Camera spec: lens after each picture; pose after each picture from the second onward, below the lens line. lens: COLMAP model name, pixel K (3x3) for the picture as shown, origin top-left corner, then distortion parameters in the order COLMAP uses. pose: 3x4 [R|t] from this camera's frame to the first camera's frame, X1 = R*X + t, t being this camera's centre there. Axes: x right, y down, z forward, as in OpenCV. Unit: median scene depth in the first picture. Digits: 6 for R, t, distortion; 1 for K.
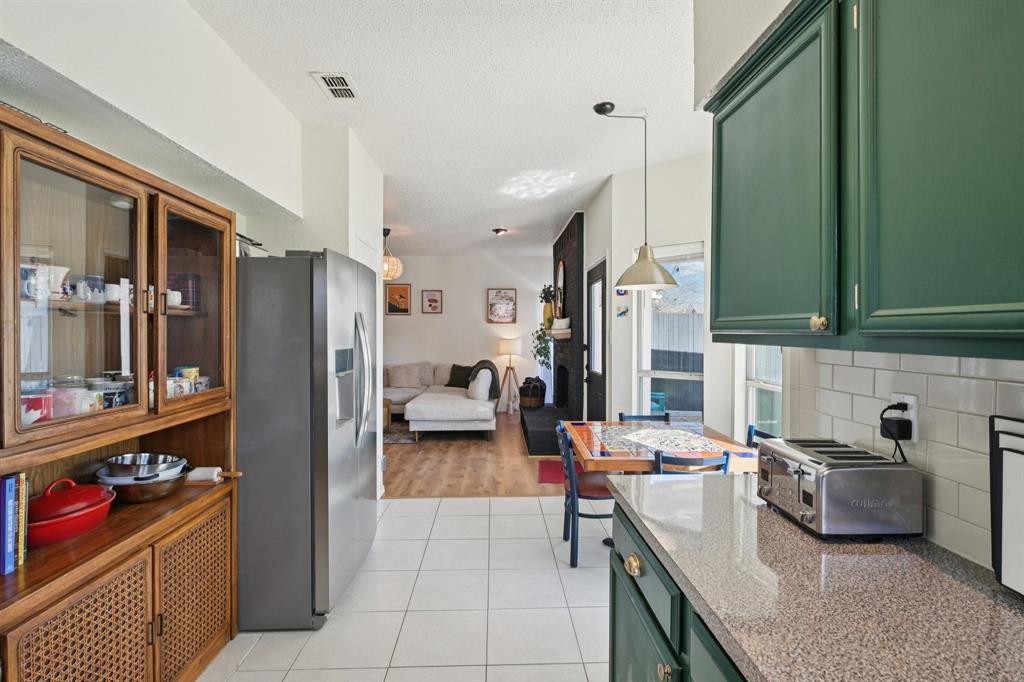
lens RADIAL K [[506.7, 0, 512.0], [0, 506.7, 341.0], [0, 0, 1]] dist [0.000141, -0.000003]
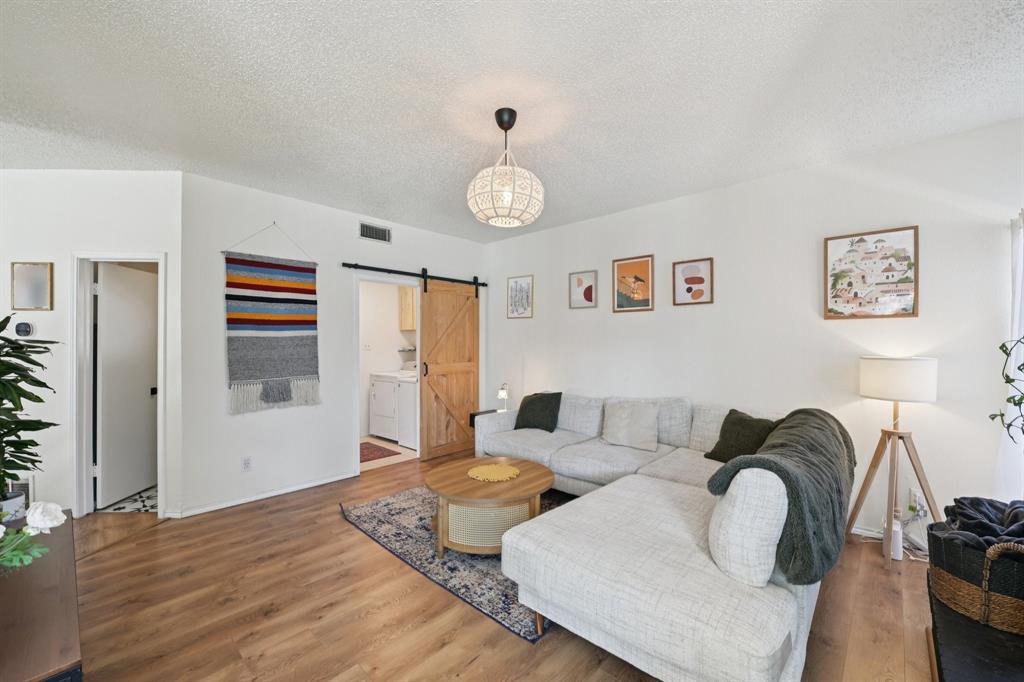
lens RADIAL K [[410.7, 0, 512.0], [0, 410.7, 341.0], [0, 0, 1]] dist [-0.010343, -0.000316]
pose [[0.707914, 0.000667, -0.706299, 0.008084], [-0.009072, 0.999926, -0.008149, -0.012184], [0.706241, 0.012176, 0.707867, 0.573138]]
